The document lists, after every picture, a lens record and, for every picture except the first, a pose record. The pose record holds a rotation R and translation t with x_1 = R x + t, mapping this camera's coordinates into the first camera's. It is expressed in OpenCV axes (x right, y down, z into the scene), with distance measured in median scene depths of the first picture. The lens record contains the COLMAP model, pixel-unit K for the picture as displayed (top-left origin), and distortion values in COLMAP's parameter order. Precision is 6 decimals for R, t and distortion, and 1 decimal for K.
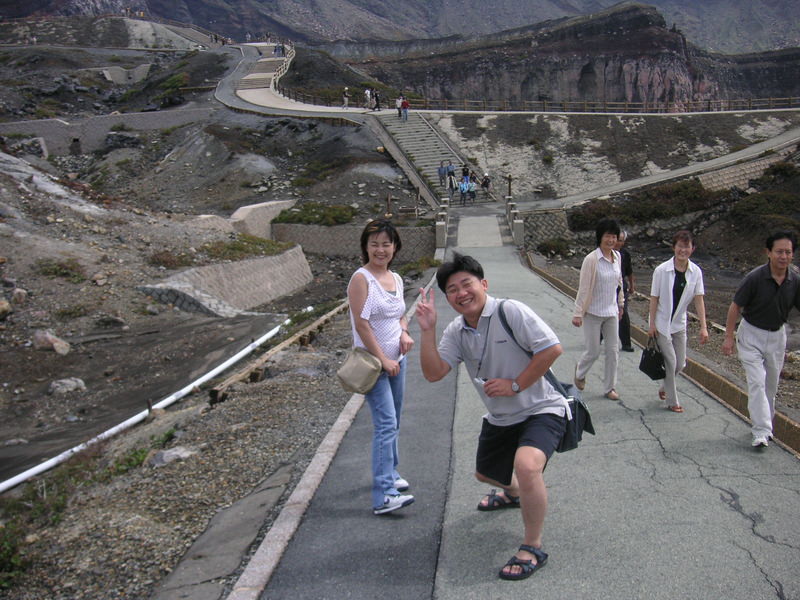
lens RADIAL K [[819.3, 0, 399.6], [0, 819.3, 299.5], [0, 0, 1]] dist [-0.156919, 0.000000]
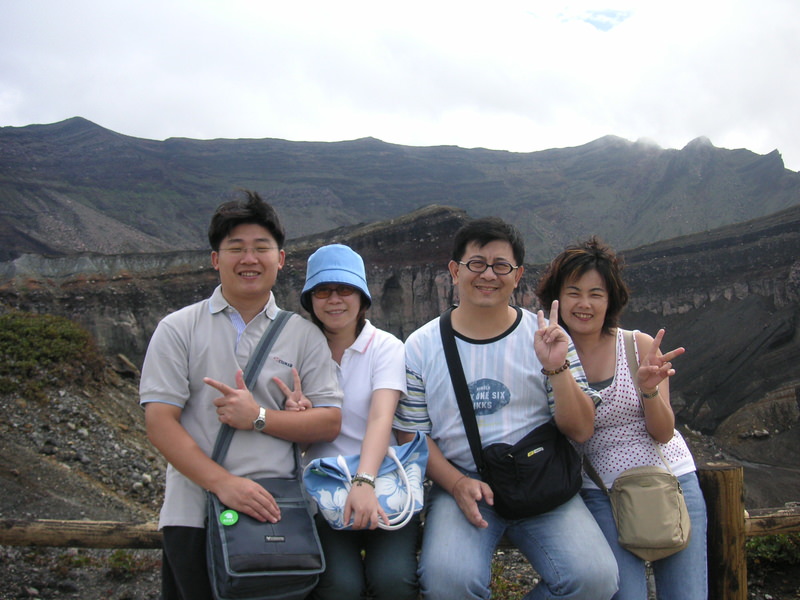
lens RADIAL K [[860.2, 0, 399.6], [0, 860.2, 300.1], [0, 0, 1]] dist [-0.032181, 0.000000]
pose [[0.966891, -0.006402, 0.255109, 0.013116], [0.073399, 0.964419, -0.253987, -0.038763], [-0.244406, 0.264302, 0.932958, 0.152527]]
